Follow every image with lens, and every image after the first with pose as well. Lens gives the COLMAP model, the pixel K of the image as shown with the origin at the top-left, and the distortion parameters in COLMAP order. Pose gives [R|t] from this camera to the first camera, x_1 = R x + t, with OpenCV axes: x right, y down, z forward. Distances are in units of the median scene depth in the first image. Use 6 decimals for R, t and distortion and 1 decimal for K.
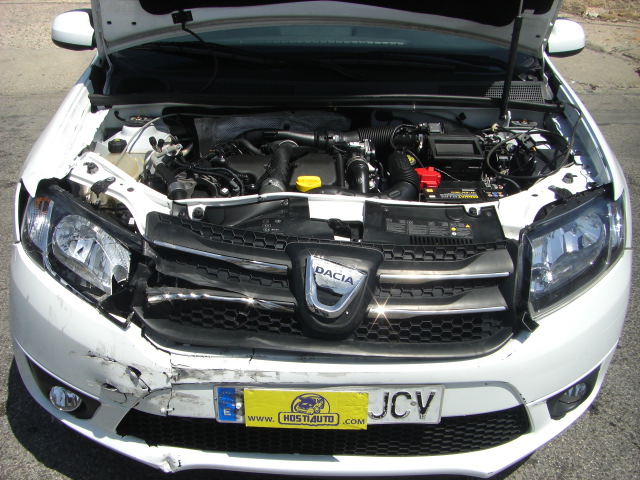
lens RADIAL K [[717.8, 0, 296.7], [0, 717.8, 277.9], [0, 0, 1]] dist [-0.172072, 0.072650]
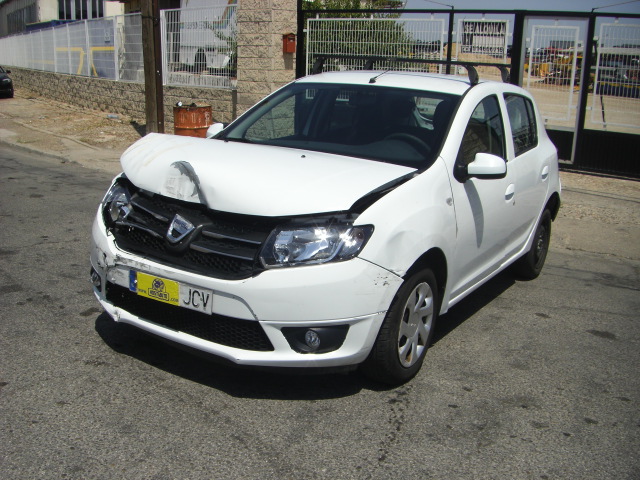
lens RADIAL K [[717.8, 0, 296.7], [0, 717.8, 277.9], [0, 0, 1]] dist [-0.172072, 0.072650]
pose [[0.822981, 0.184479, -0.537280, 1.402060], [-0.317607, 0.933589, -0.165941, 0.361445], [0.470987, 0.307211, 0.826918, -0.488164]]
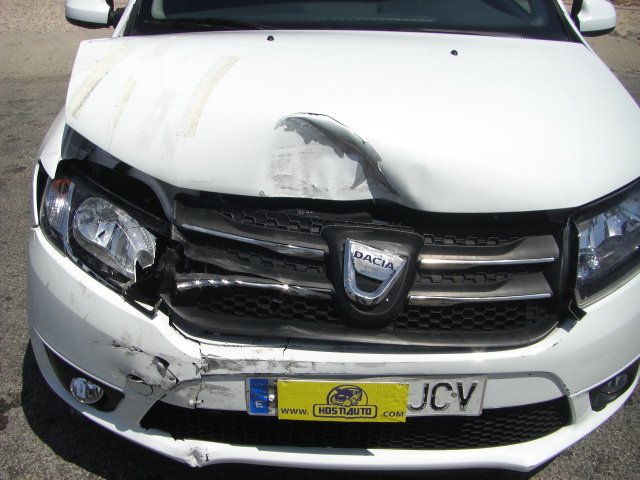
lens RADIAL K [[717.8, 0, 296.7], [0, 717.8, 277.9], [0, 0, 1]] dist [-0.172072, 0.072650]
pose [[0.999989, -0.000347, -0.004609, -0.043079], [0.000431, 0.999837, 0.018071, 0.002183], [0.004602, -0.018072, 0.999826, 0.049901]]
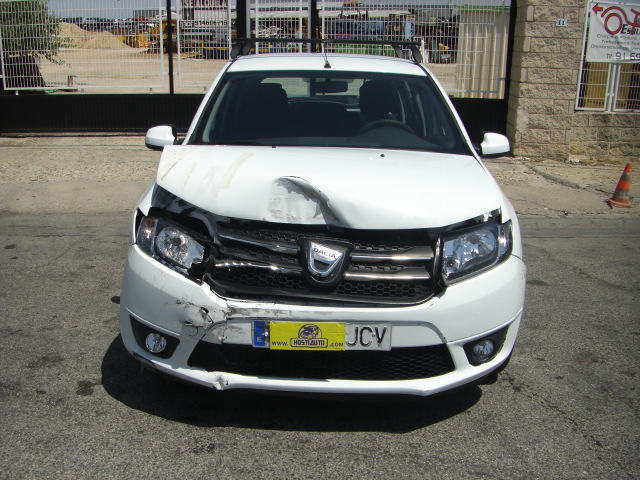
lens RADIAL K [[717.8, 0, 296.7], [0, 717.8, 277.9], [0, 0, 1]] dist [-0.172072, 0.072650]
pose [[0.999223, 0.011105, -0.037805, 0.048923], [-0.019282, 0.974536, -0.223399, 0.418120], [0.034361, 0.223954, 0.973994, -0.631331]]
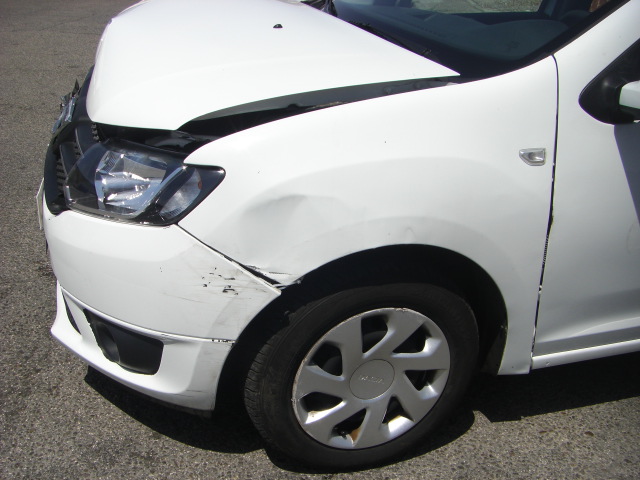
lens RADIAL K [[717.8, 0, 296.7], [0, 717.8, 277.9], [0, 0, 1]] dist [-0.172072, 0.072650]
pose [[0.228760, 0.442489, -0.867106, 1.415796], [-0.516480, 0.810194, 0.277189, -0.339029], [0.825177, 0.384433, 0.413876, 0.876326]]
